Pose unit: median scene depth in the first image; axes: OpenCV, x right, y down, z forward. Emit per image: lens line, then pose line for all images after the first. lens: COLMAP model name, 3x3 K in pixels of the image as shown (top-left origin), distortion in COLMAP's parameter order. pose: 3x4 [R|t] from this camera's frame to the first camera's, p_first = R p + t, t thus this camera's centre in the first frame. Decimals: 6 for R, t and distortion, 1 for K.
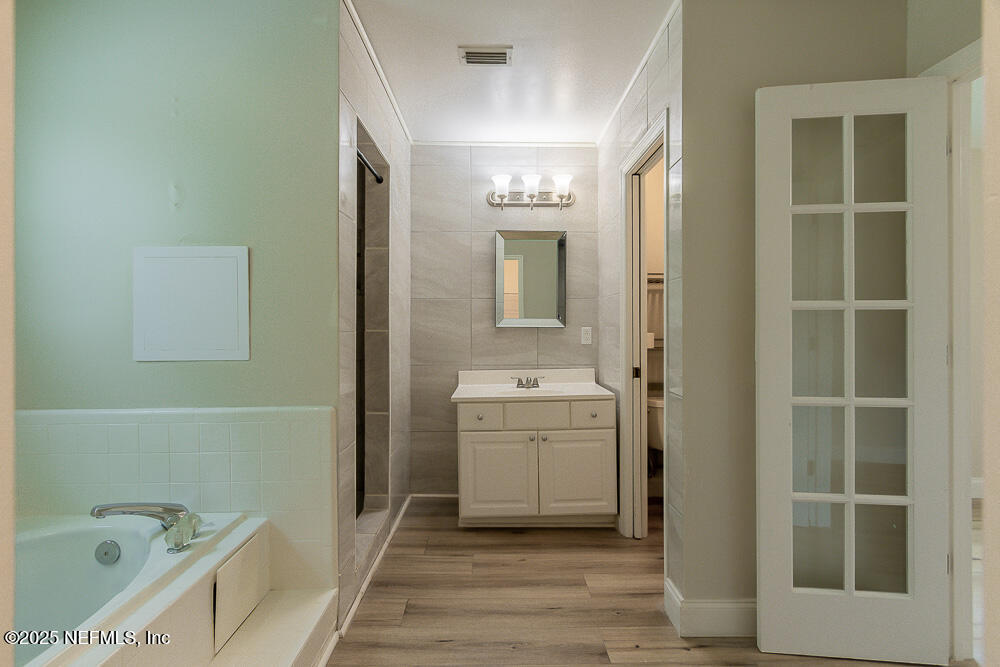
lens RADIAL K [[467.9, 0, 500.2], [0, 467.9, 330.6], [0, 0, 1]] dist [0.000463, -0.000072]
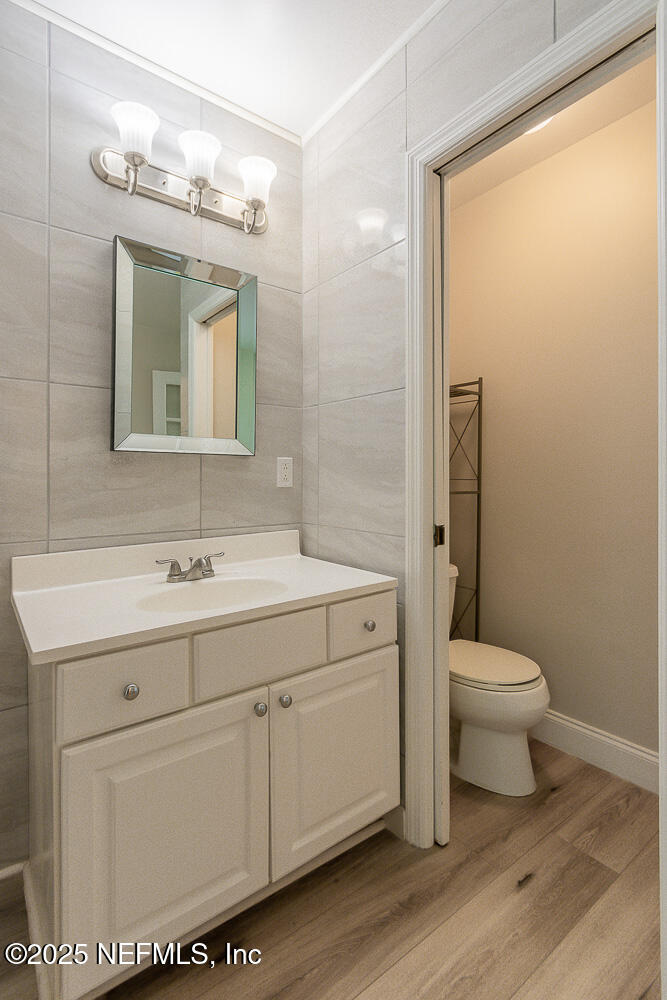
lens RADIAL K [[488.3, 0, 335.1], [0, 488.3, 474.7], [0, 0, 1]] dist [0.012331, 0.000214]
pose [[0.812370, 0.002135, 0.583139, -0.133382], [0.002982, 0.999965, -0.007814, 0.022861], [-0.583135, 0.008087, 0.812335, 0.593119]]
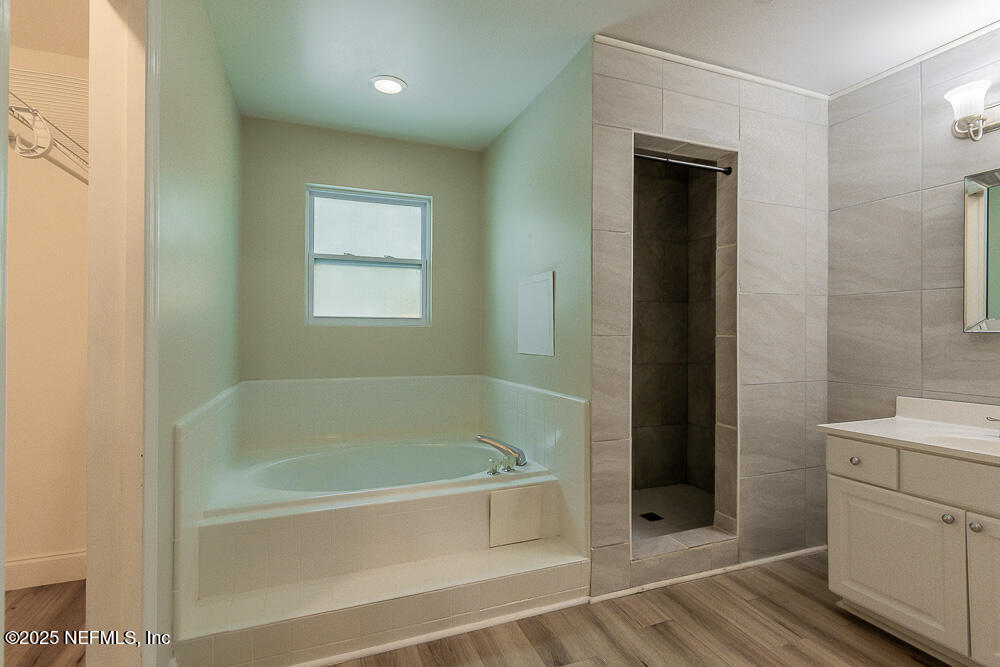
lens RADIAL K [[467.9, 0, 500.2], [0, 467.9, 330.6], [0, 0, 1]] dist [0.000463, -0.000072]
pose [[0.357410, -0.000968, -0.933947, 0.417044], [-0.012388, 0.999907, -0.005777, 0.000706], [0.933866, 0.013634, 0.357364, 0.246306]]
